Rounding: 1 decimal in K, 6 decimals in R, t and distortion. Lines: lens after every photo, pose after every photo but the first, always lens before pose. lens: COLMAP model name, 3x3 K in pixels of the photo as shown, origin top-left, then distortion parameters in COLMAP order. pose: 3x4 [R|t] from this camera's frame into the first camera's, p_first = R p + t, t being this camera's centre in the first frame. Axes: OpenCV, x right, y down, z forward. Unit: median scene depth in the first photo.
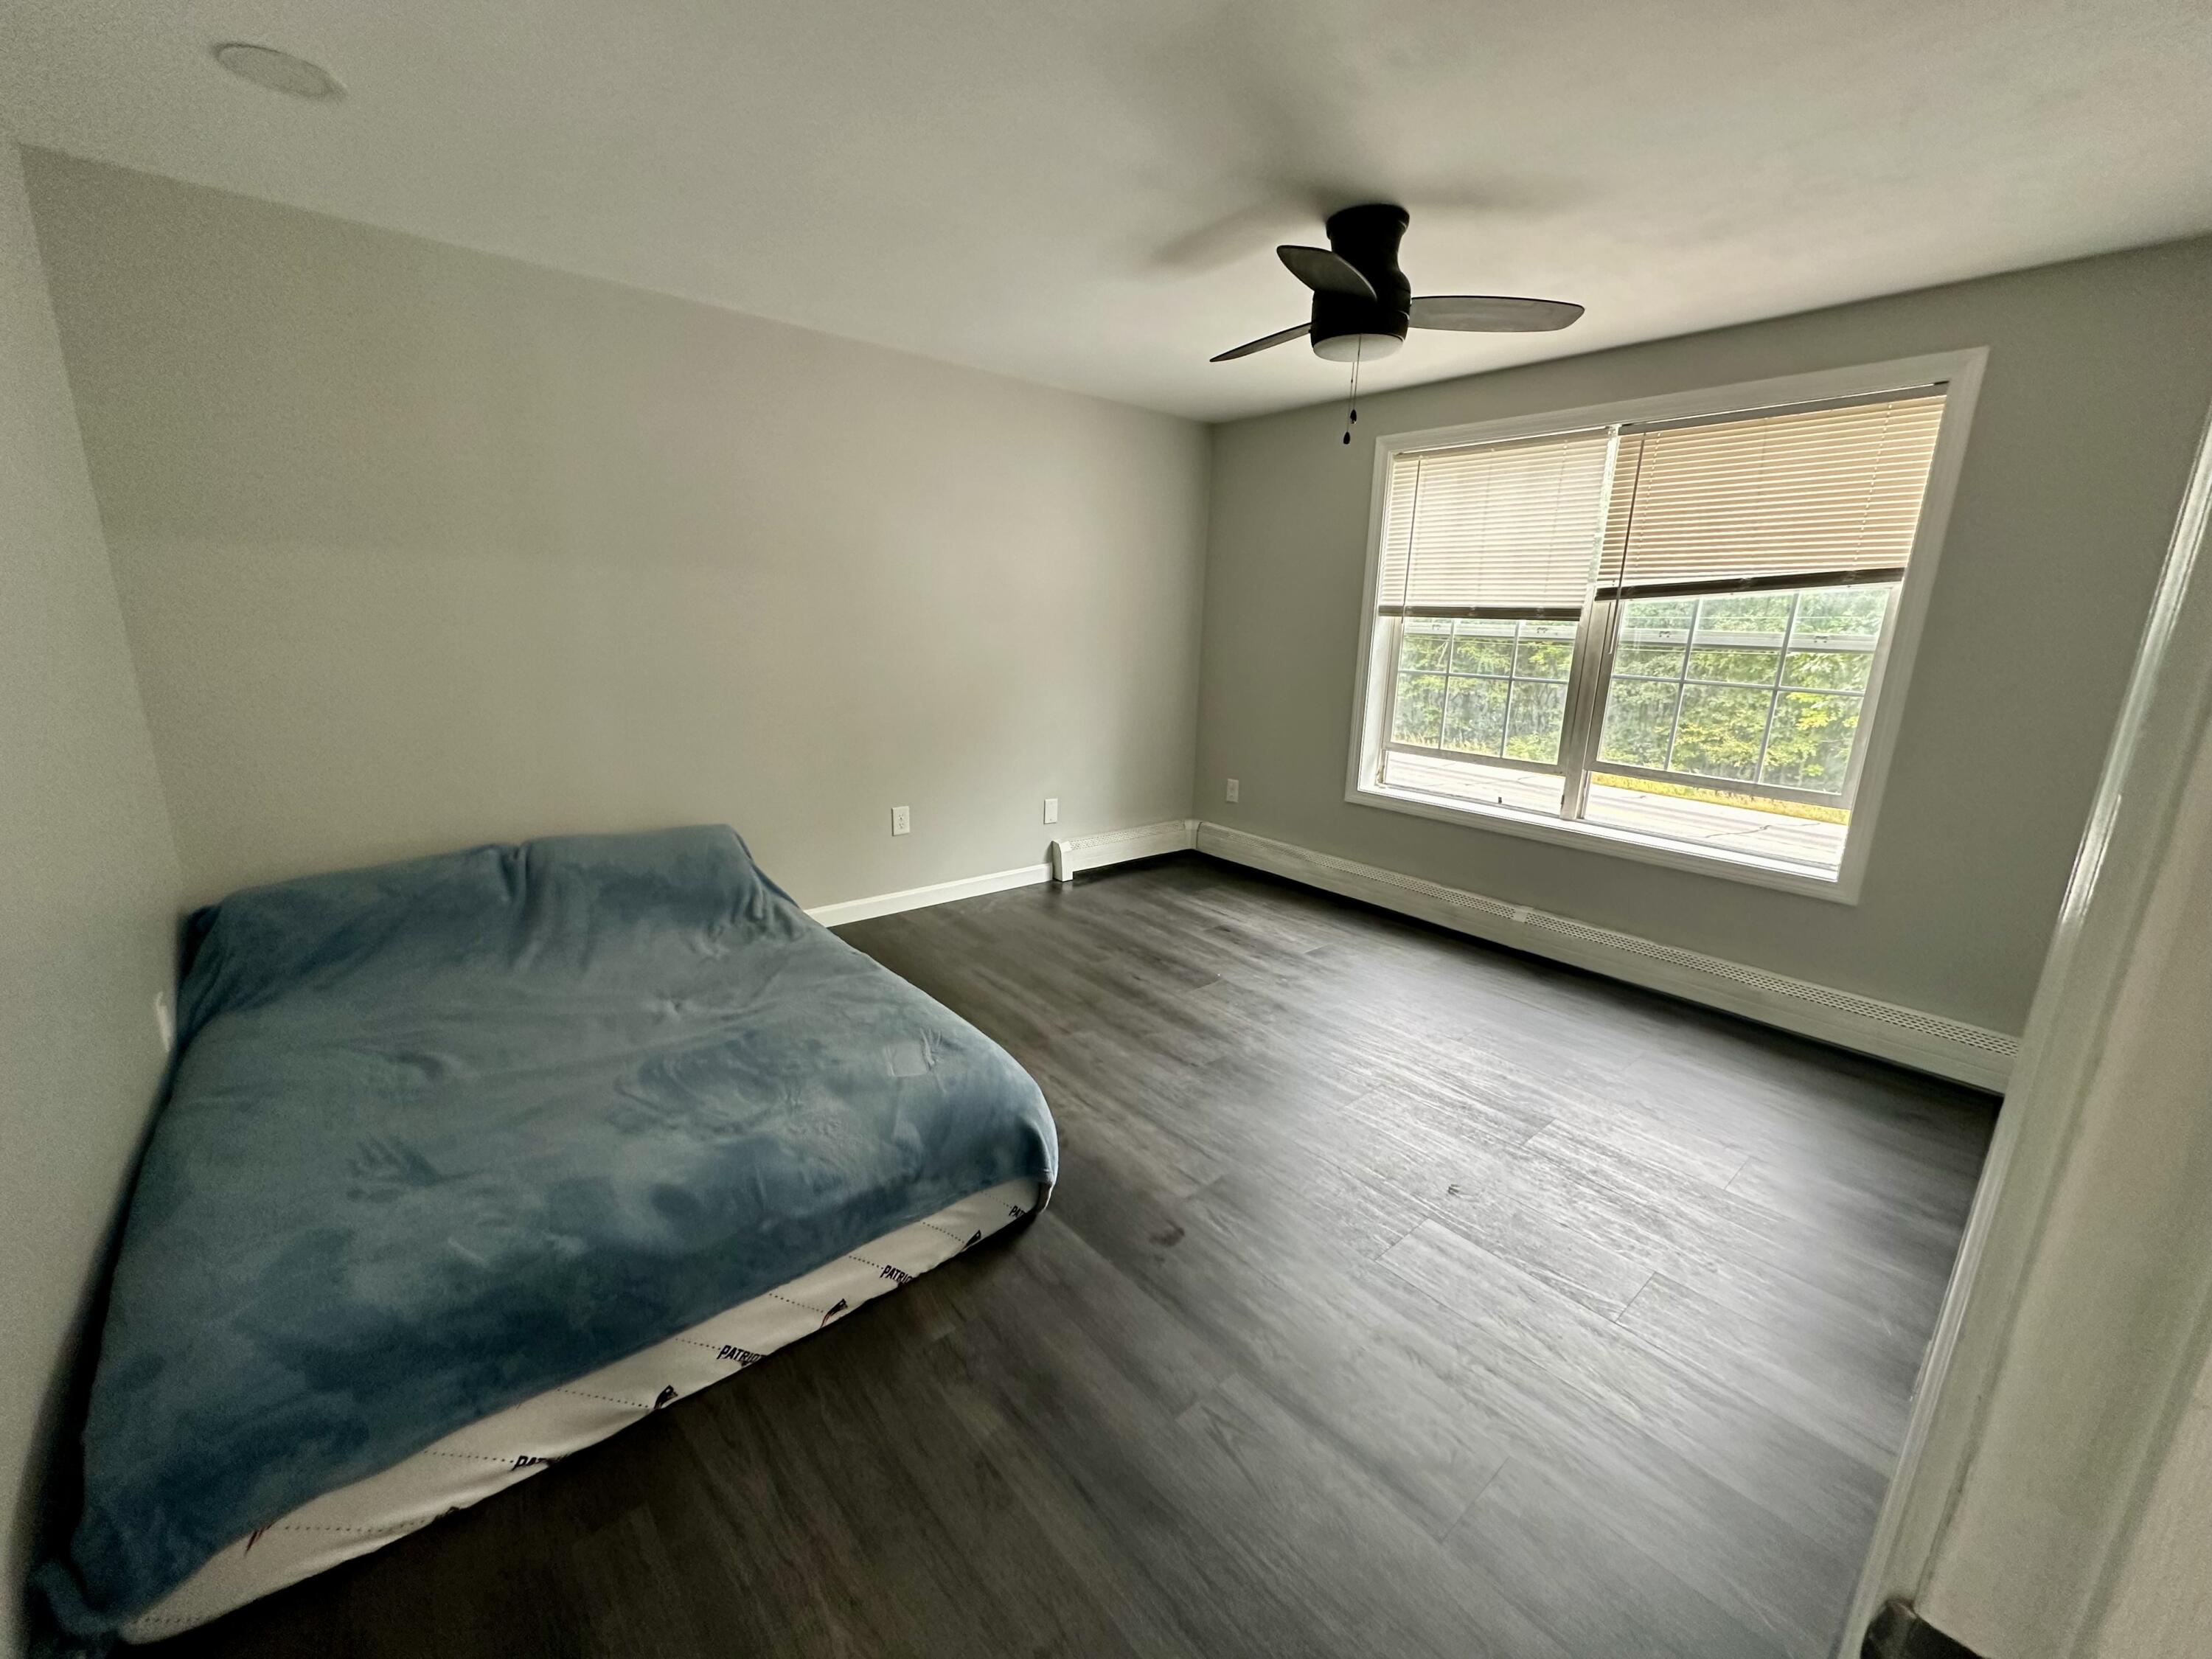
lens RADIAL K [[880.4, 0, 1106.0], [0, 880.4, 829.5], [0, 0, 1]] dist [-0.002304, 0.000596]
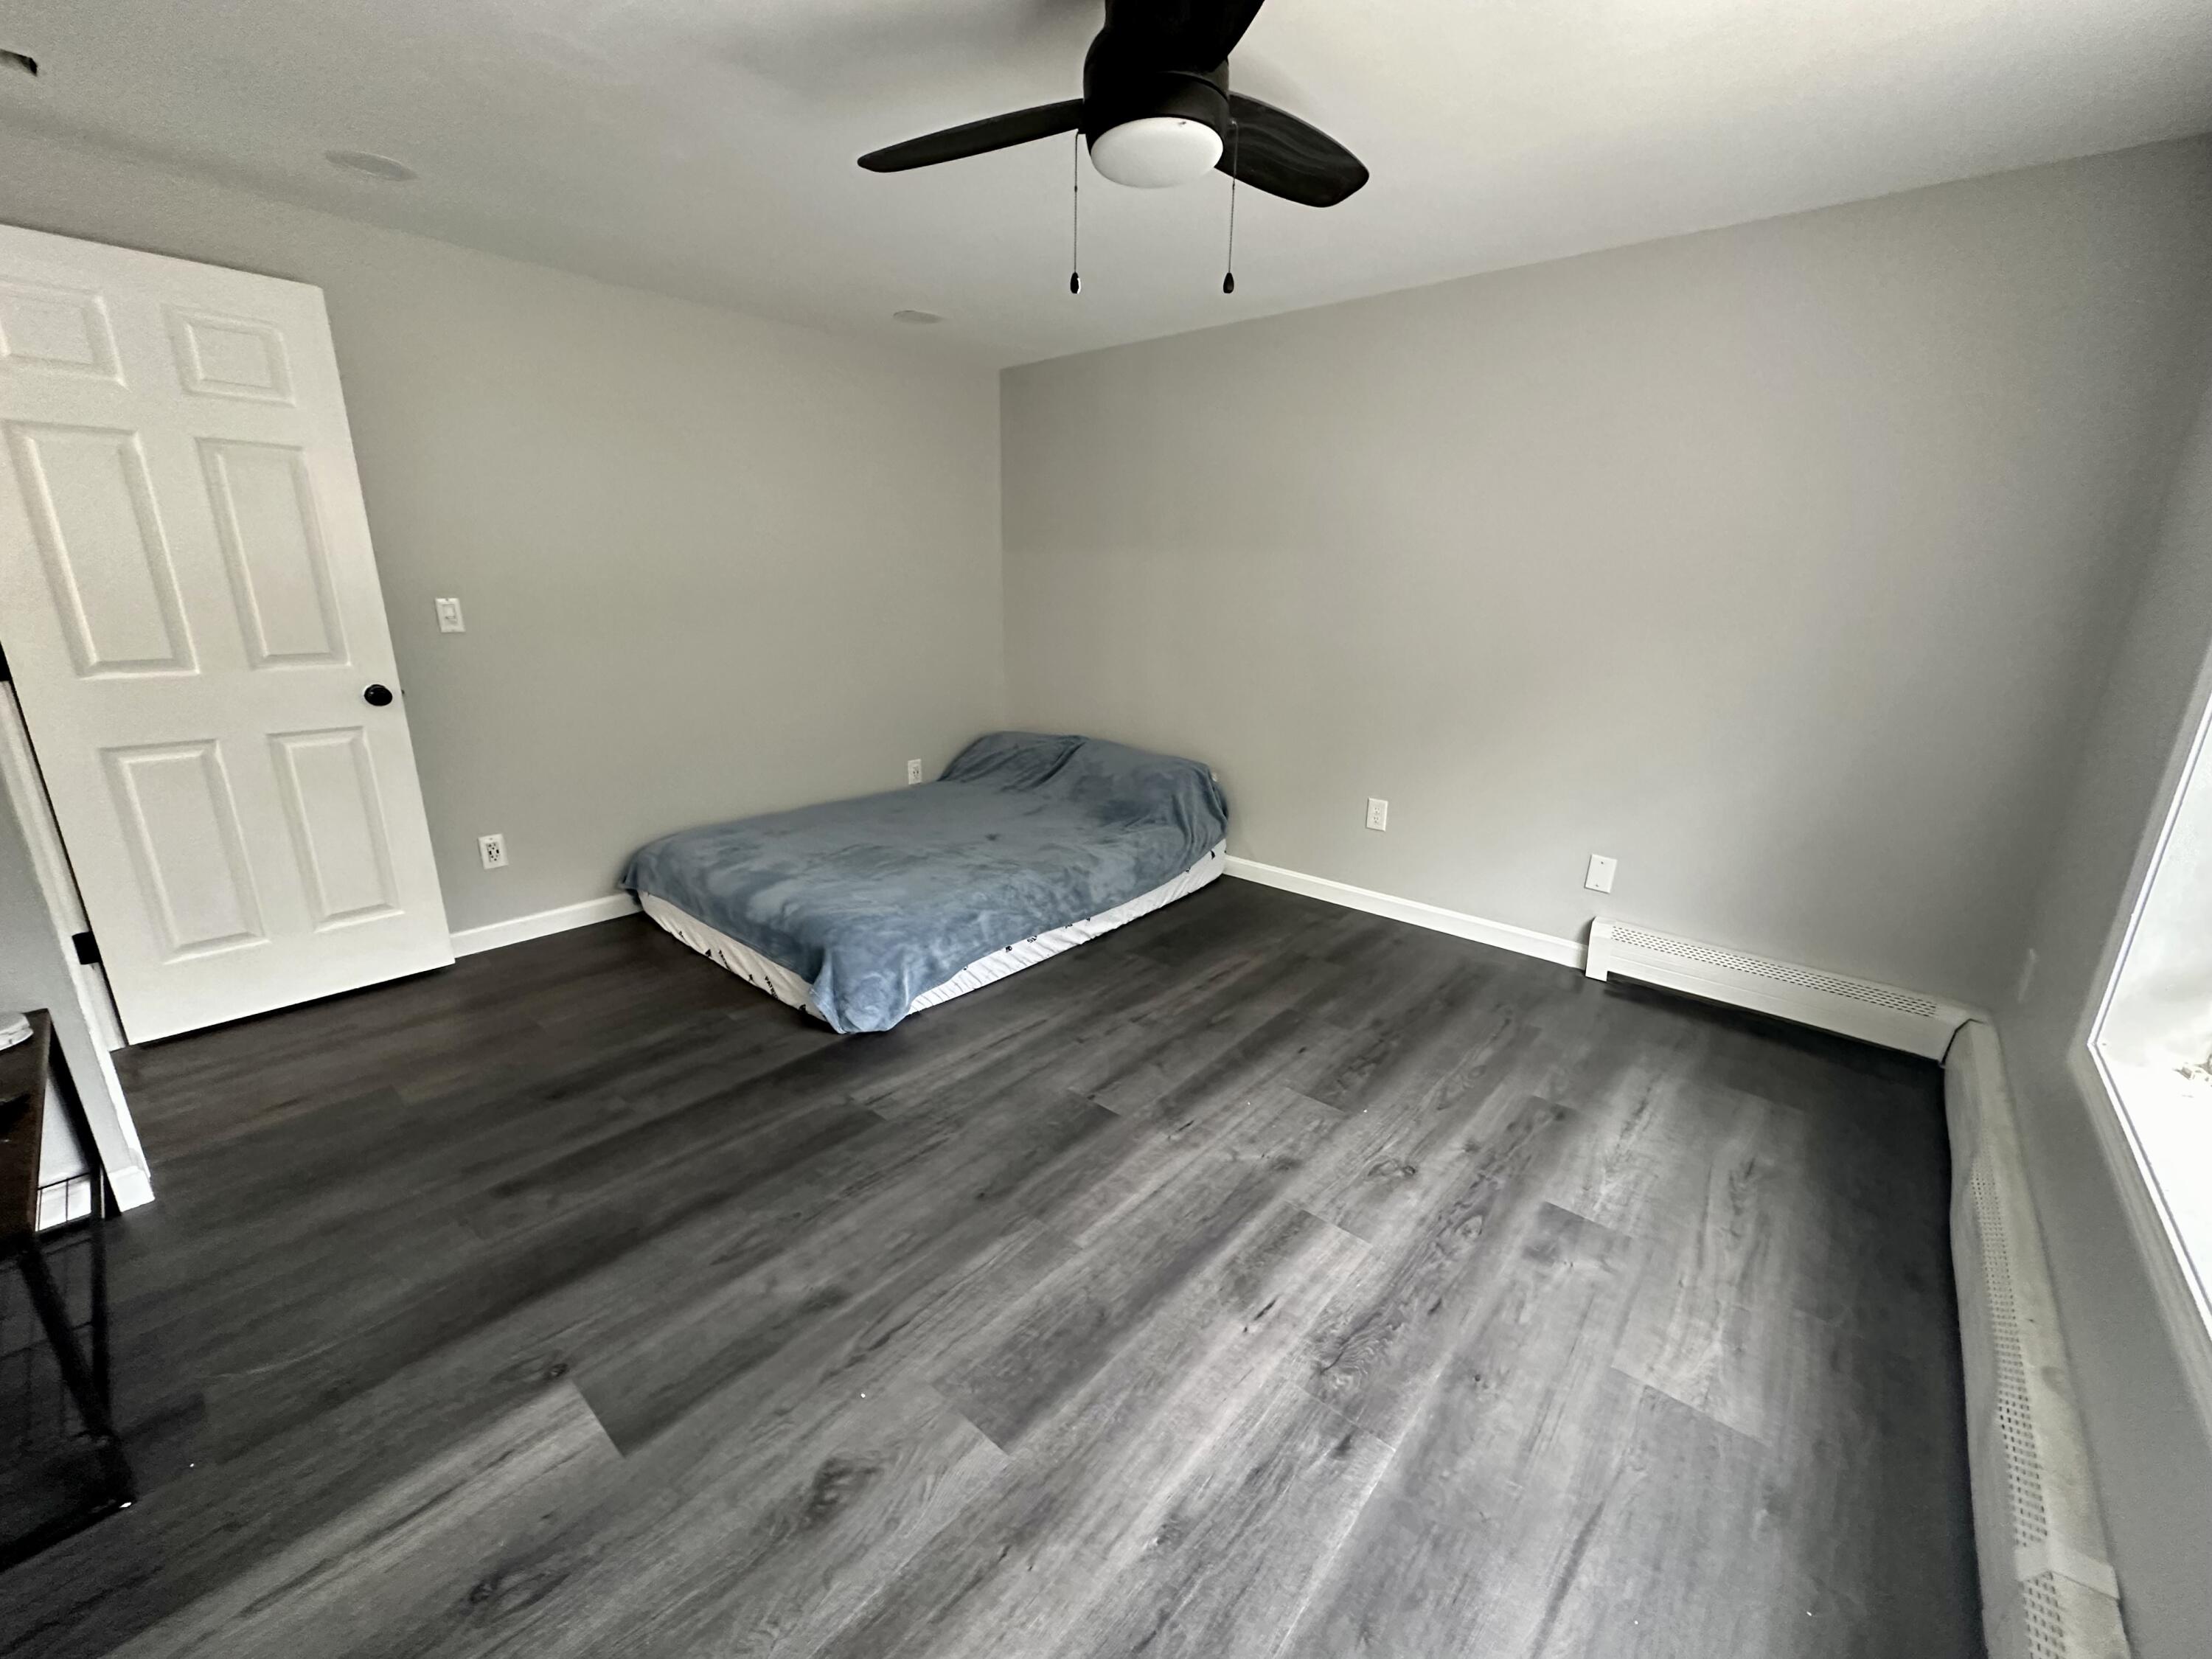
lens RADIAL K [[880.4, 0, 1106.0], [0, 880.4, 829.5], [0, 0, 1]] dist [-0.002304, 0.000596]
pose [[0.148061, 0.246228, -0.957836, 0.631762], [-0.243275, 0.947819, 0.206048, -0.120553], [0.958590, 0.202510, 0.200236, 0.570116]]
